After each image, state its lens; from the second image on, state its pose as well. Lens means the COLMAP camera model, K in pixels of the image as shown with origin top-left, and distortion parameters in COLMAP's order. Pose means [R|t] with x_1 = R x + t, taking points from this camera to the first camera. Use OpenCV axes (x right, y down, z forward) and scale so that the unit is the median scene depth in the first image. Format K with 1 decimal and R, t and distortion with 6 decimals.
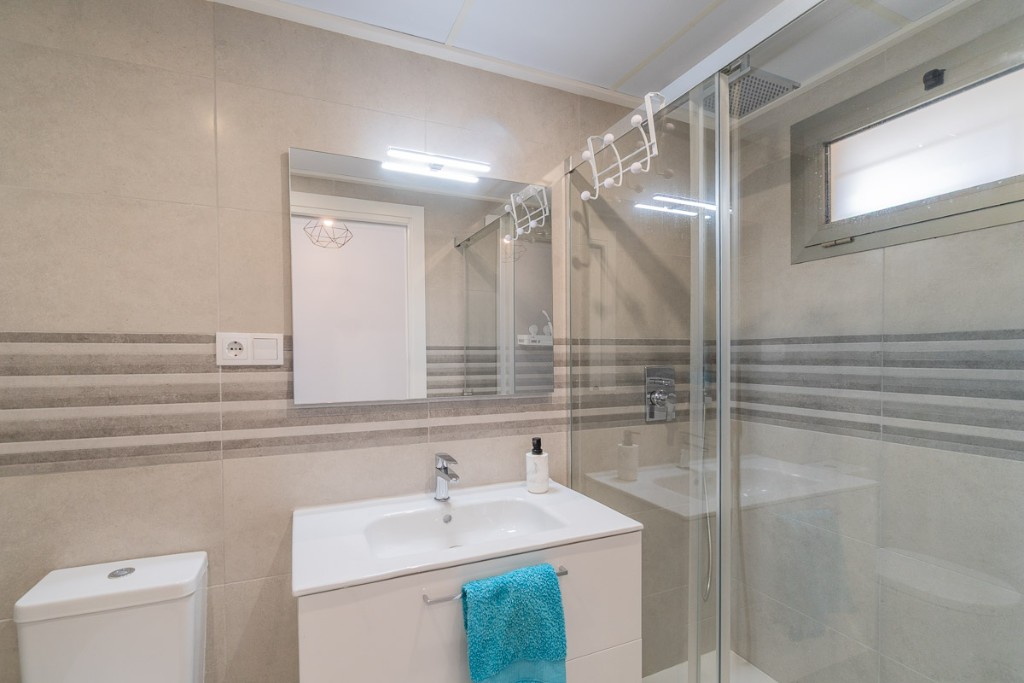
lens RADIAL K [[441.5, 0, 509.1], [0, 441.5, 365.5], [0, 0, 1]] dist [-0.003140, -0.000609]
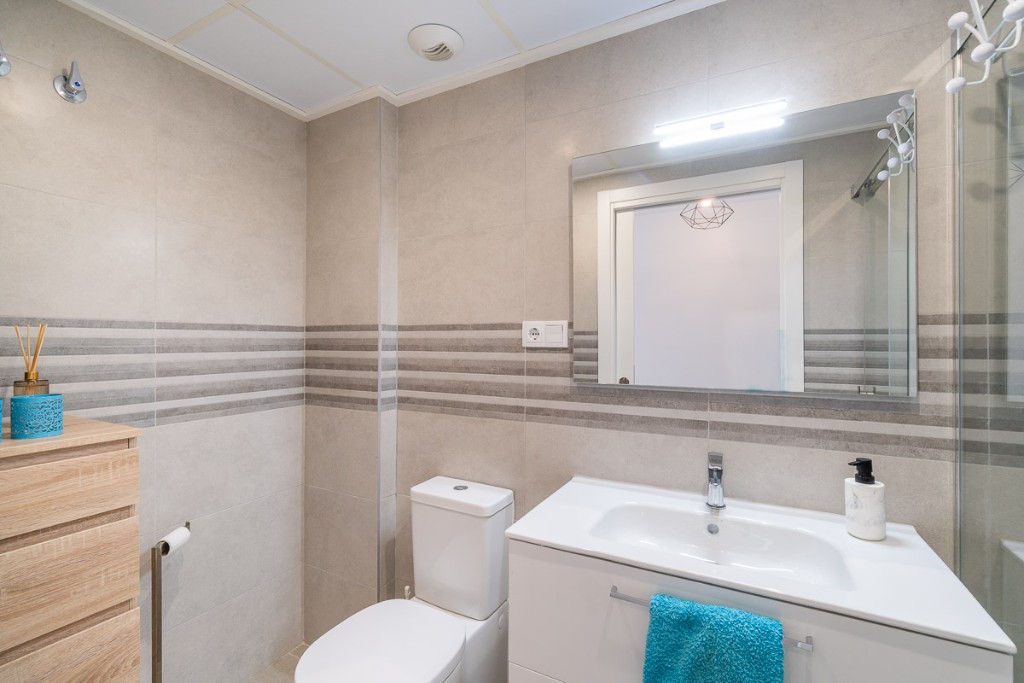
lens RADIAL K [[459.5, 0, 512.0], [0, 459.5, 341.5], [0, 0, 1]] dist [-0.000182, 0.000119]
pose [[0.631401, 0.006032, -0.775433, 0.307480], [-0.022201, 0.999700, -0.010301, -0.001528], [0.775139, 0.023719, 0.631346, 0.119564]]
